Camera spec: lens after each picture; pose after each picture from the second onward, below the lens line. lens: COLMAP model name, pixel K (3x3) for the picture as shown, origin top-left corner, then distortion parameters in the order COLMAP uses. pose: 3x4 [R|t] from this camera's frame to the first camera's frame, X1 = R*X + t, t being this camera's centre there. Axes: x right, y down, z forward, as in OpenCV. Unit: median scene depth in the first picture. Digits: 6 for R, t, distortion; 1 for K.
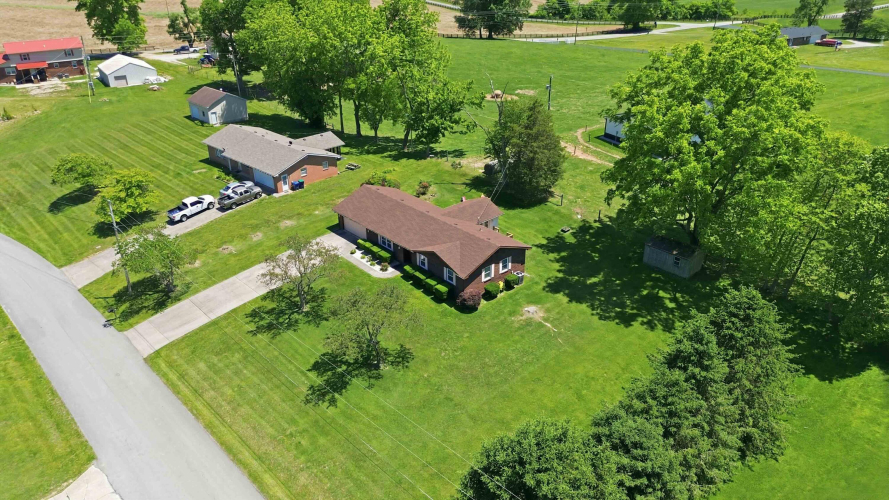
lens RADIAL K [[619.8, 0, 445.0], [0, 619.8, 261.4], [0, 0, 1]] dist [0.073454, -0.080858]
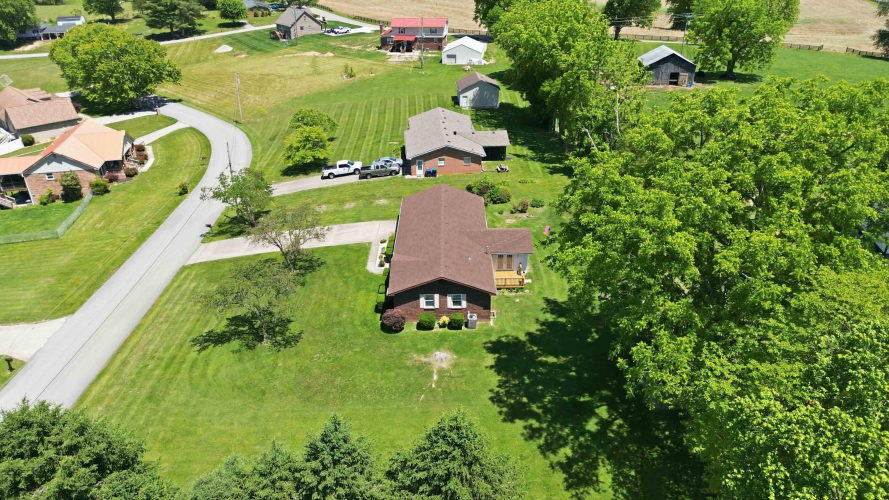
lens RADIAL K [[619.8, 0, 445.0], [0, 619.8, 261.4], [0, 0, 1]] dist [0.073454, -0.080858]
pose [[0.742862, 0.312838, -0.591851, 0.543792], [-0.307049, 0.944838, 0.114026, -0.132409], [0.594876, 0.097022, 0.797941, 0.248064]]
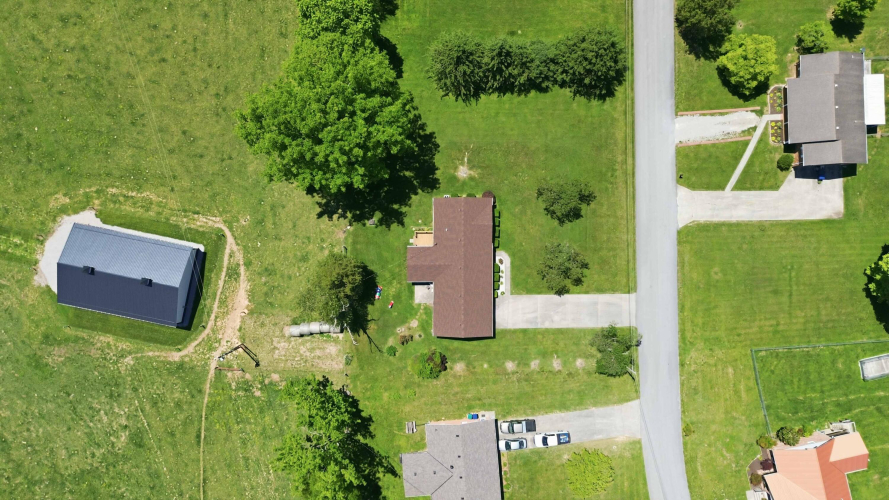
lens RADIAL K [[619.8, 0, 445.0], [0, 619.8, 261.4], [0, 0, 1]] dist [0.073454, -0.080858]
pose [[-0.742621, -0.669315, 0.023059, -0.026025], [0.331785, -0.337778, 0.880809, -1.375329], [-0.581750, 0.661758, 0.472910, 0.312990]]
